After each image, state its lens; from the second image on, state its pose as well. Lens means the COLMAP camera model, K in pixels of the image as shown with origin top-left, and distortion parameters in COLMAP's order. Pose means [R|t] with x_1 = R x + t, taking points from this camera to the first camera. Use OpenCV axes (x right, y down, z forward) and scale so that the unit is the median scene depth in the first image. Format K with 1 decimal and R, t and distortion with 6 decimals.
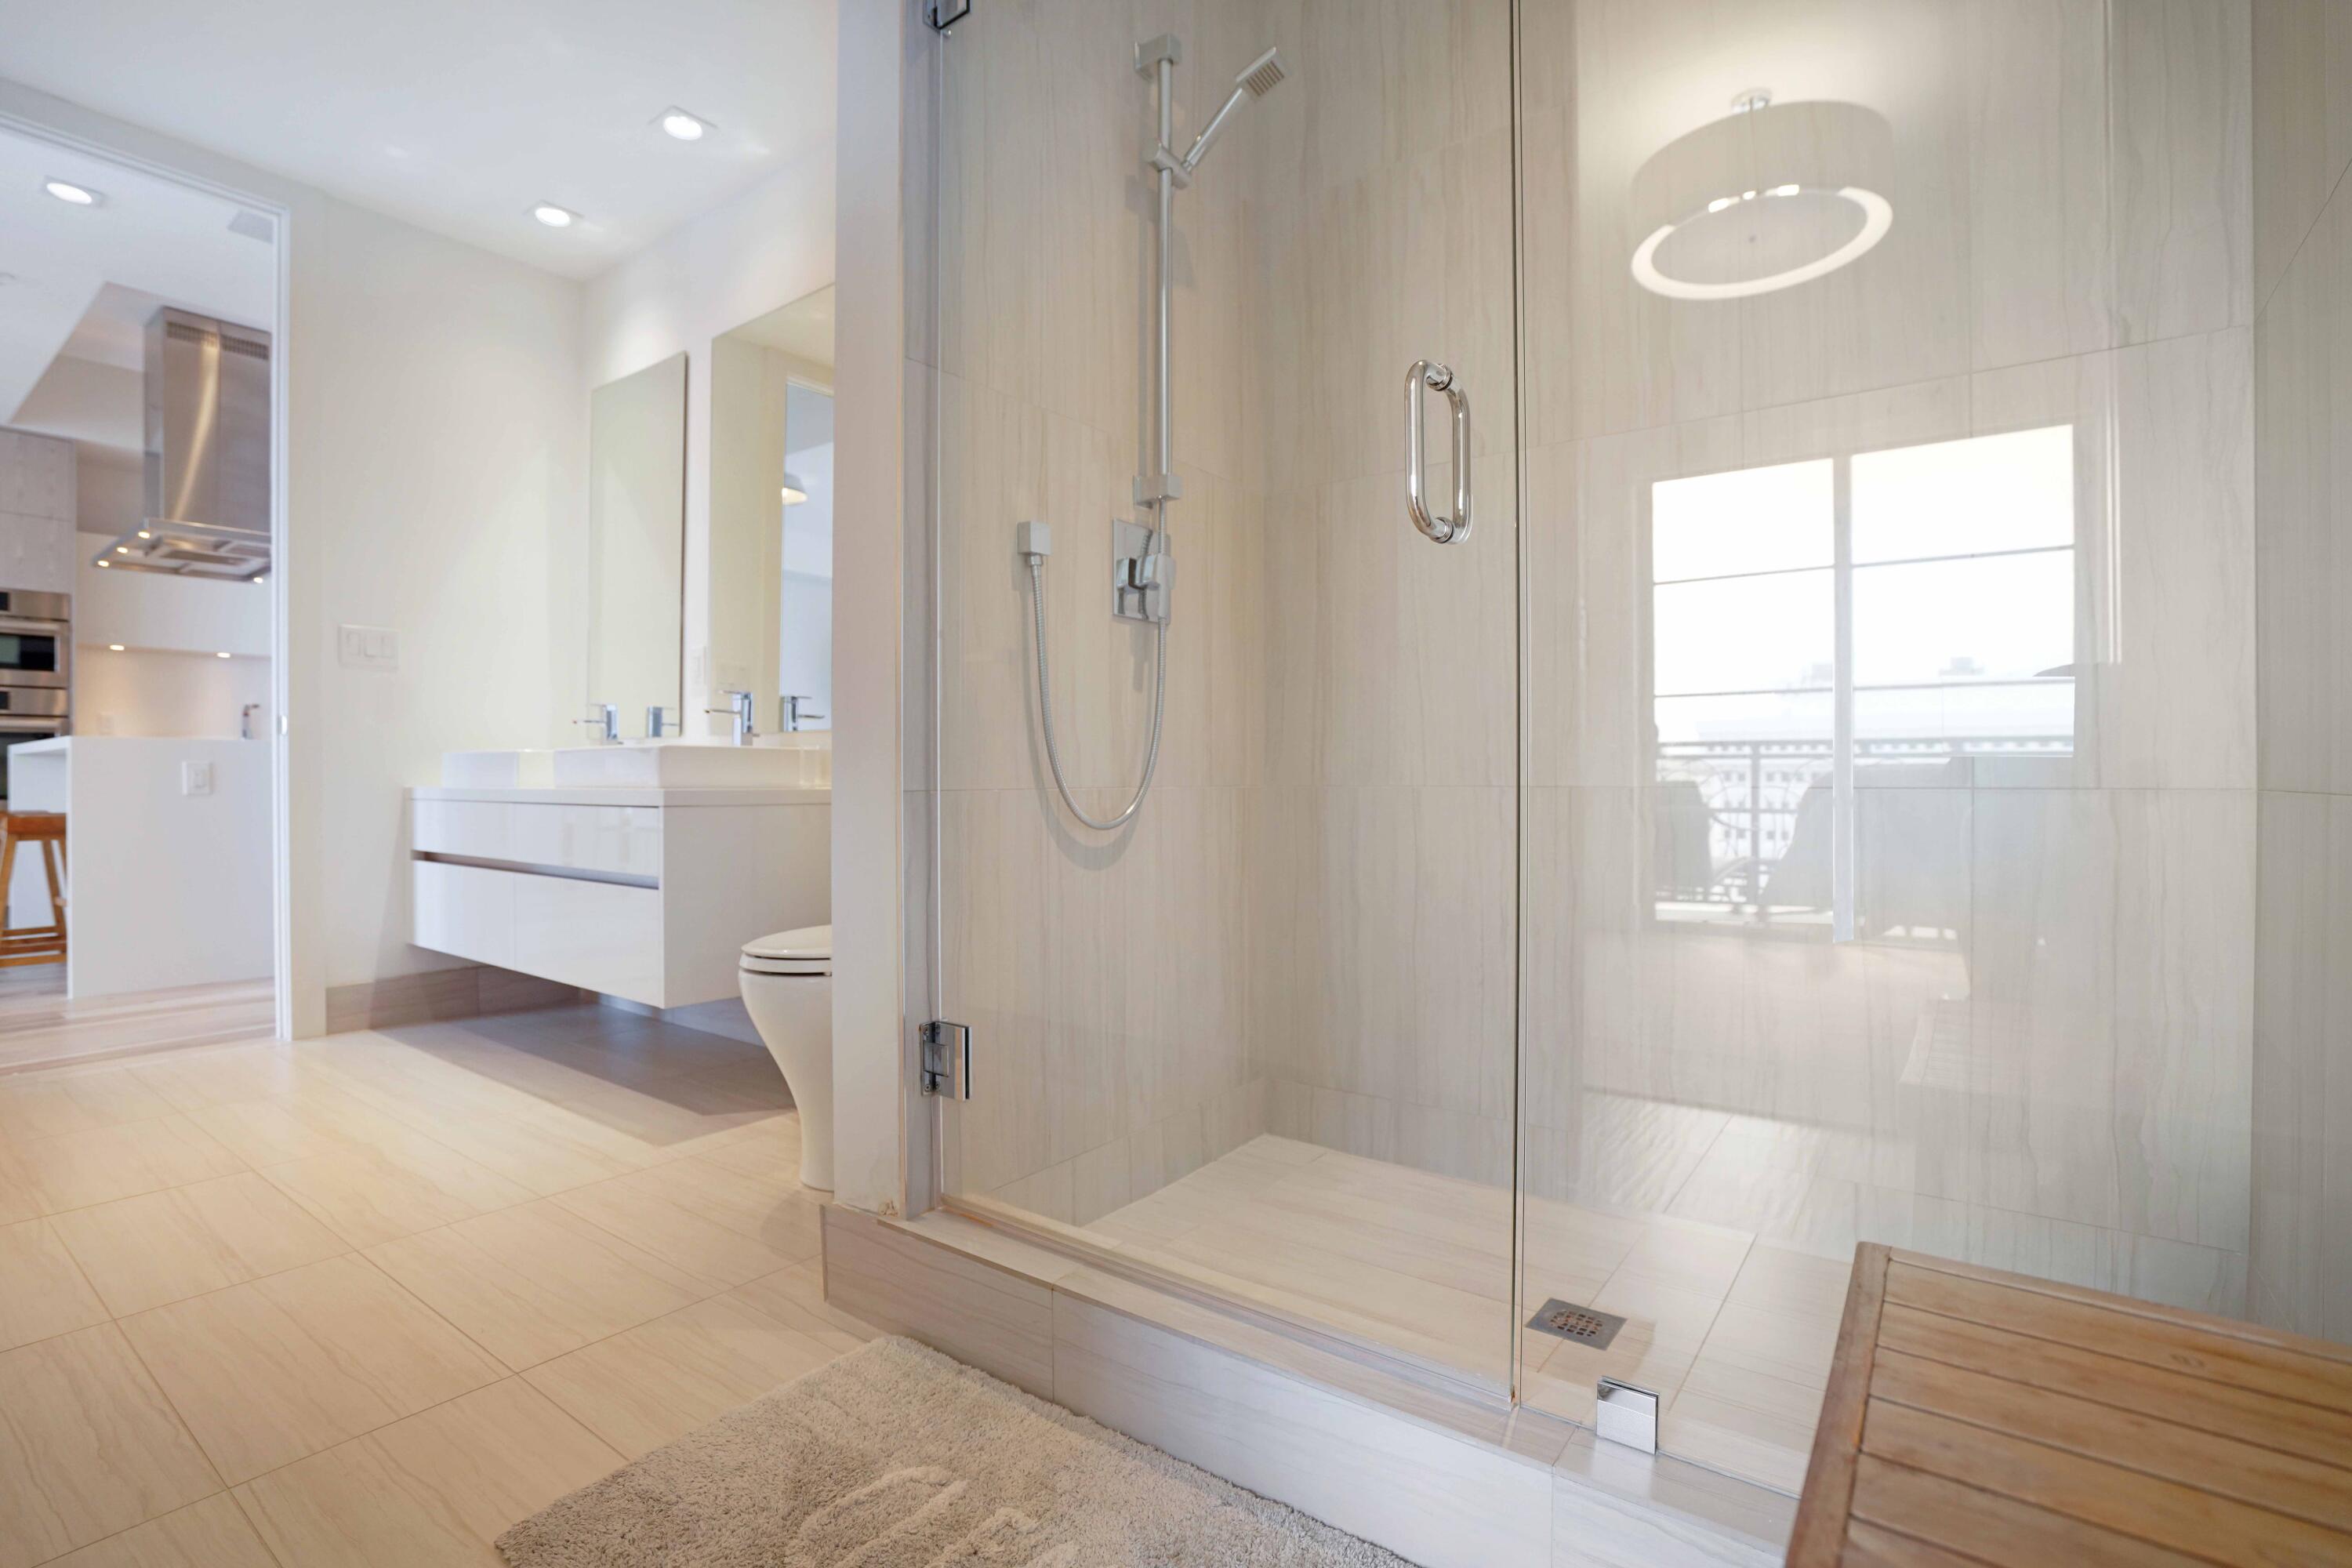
lens RADIAL K [[1103.2, 0, 1164.0], [0, 1103.2, 768.6], [0, 0, 1]] dist [-0.036755, 0.014775]
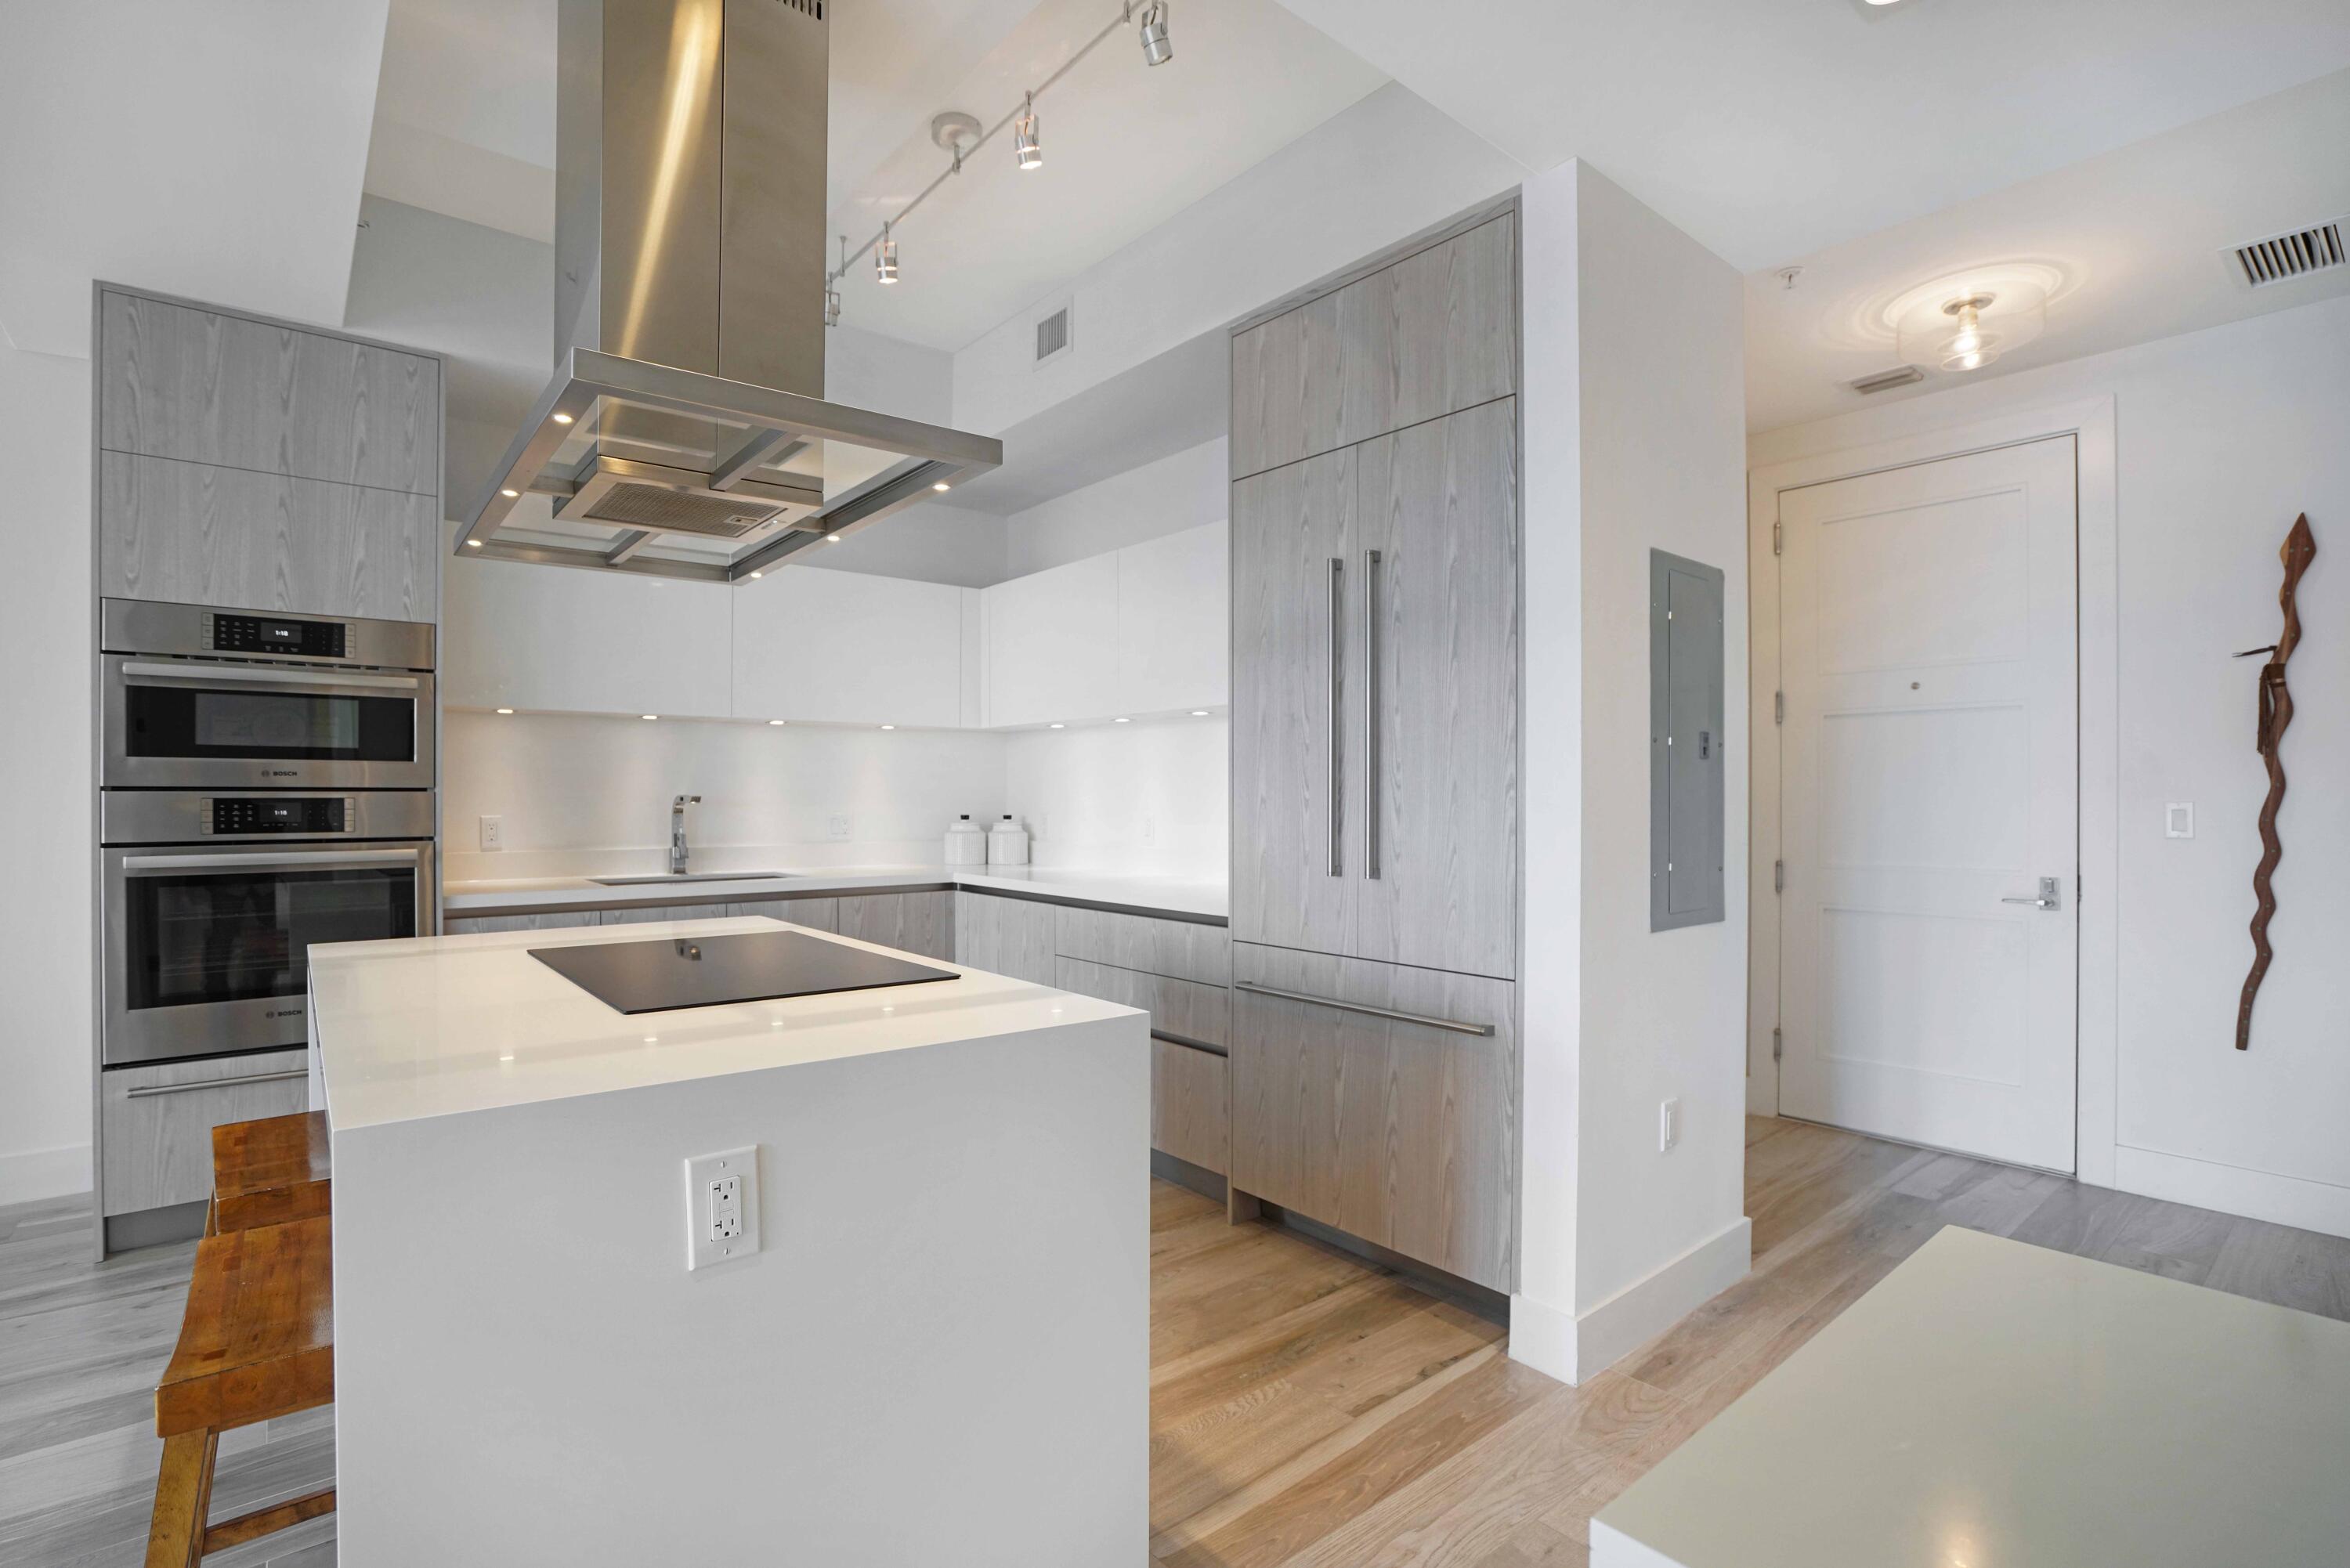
lens RADIAL K [[1096.3, 0, 1169.6], [0, 1096.3, 795.9], [0, 0, 1]] dist [-0.036829, 0.012811]
pose [[0.974991, 0.002334, -0.222233, -0.514323], [-0.001308, 0.999988, 0.004762, -0.075235], [0.222242, -0.004352, 0.974982, 0.535742]]
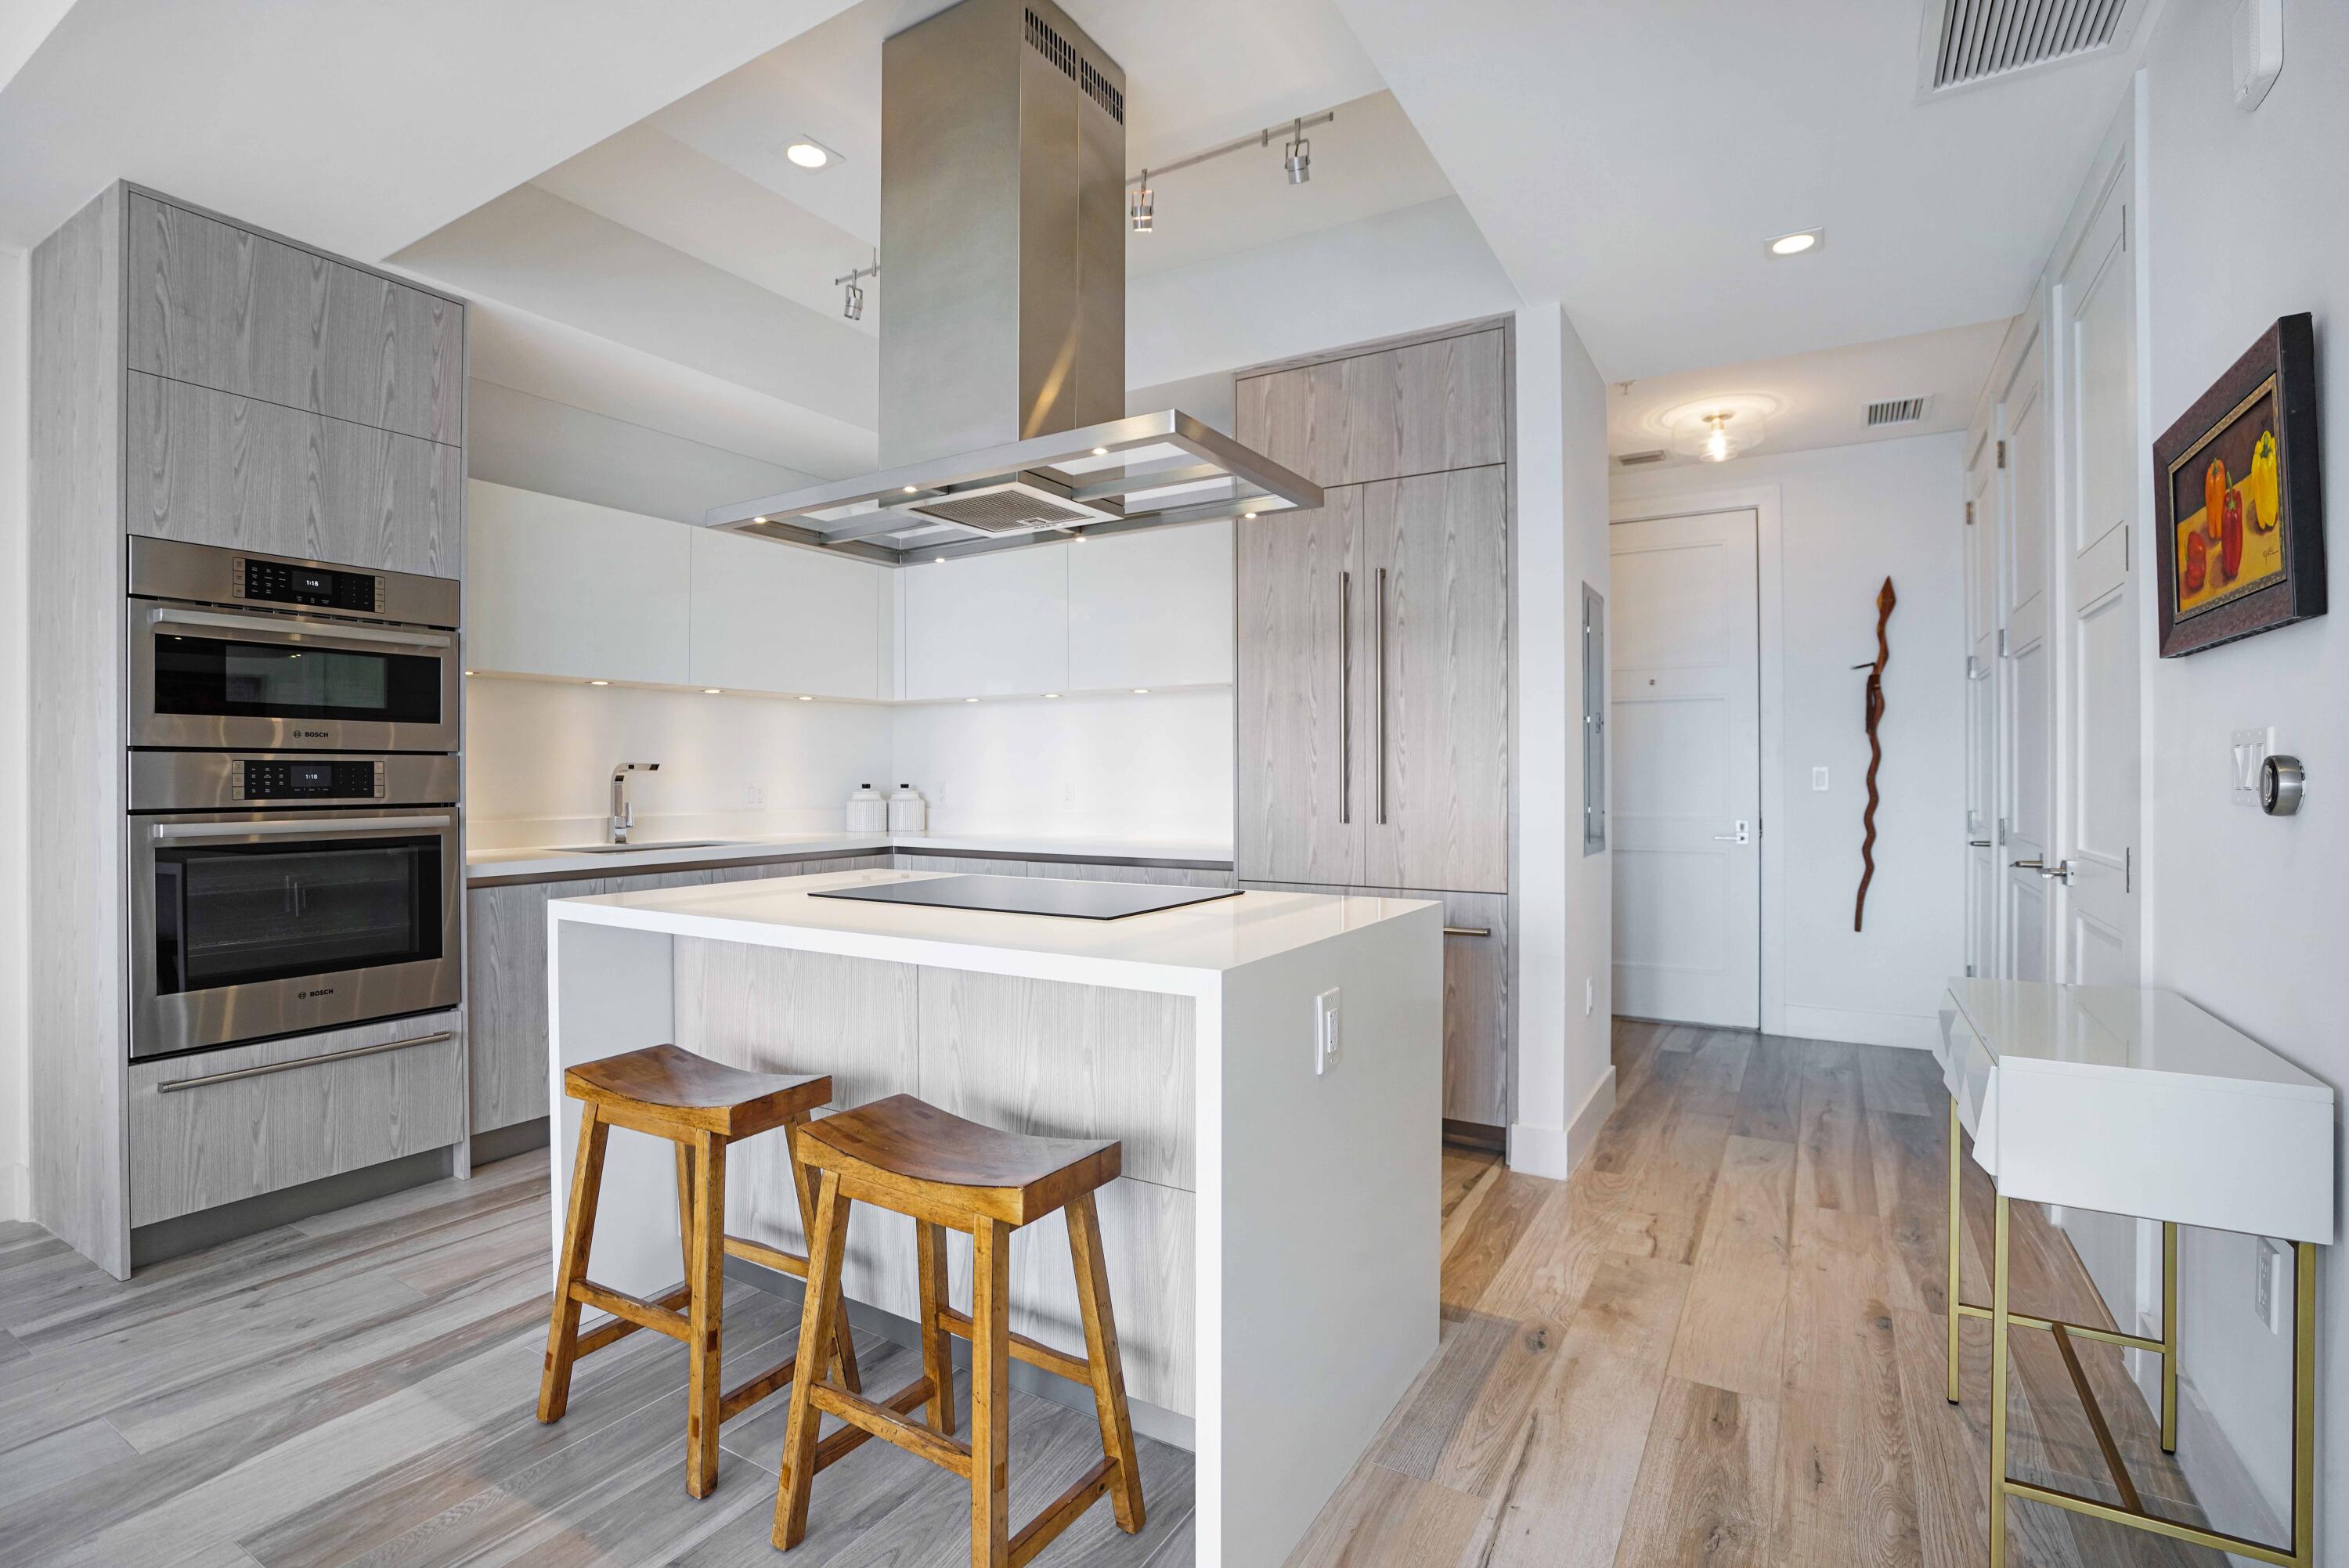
lens RADIAL K [[1101.7, 0, 1162.5], [0, 1101.7, 768.6], [0, 0, 1]] dist [-0.036755, 0.014775]
pose [[0.993735, 0.000183, 0.111758, -0.732153], [0.000049, 0.999998, -0.002070, -0.066261], [-0.111758, 0.002062, 0.993733, 0.417861]]
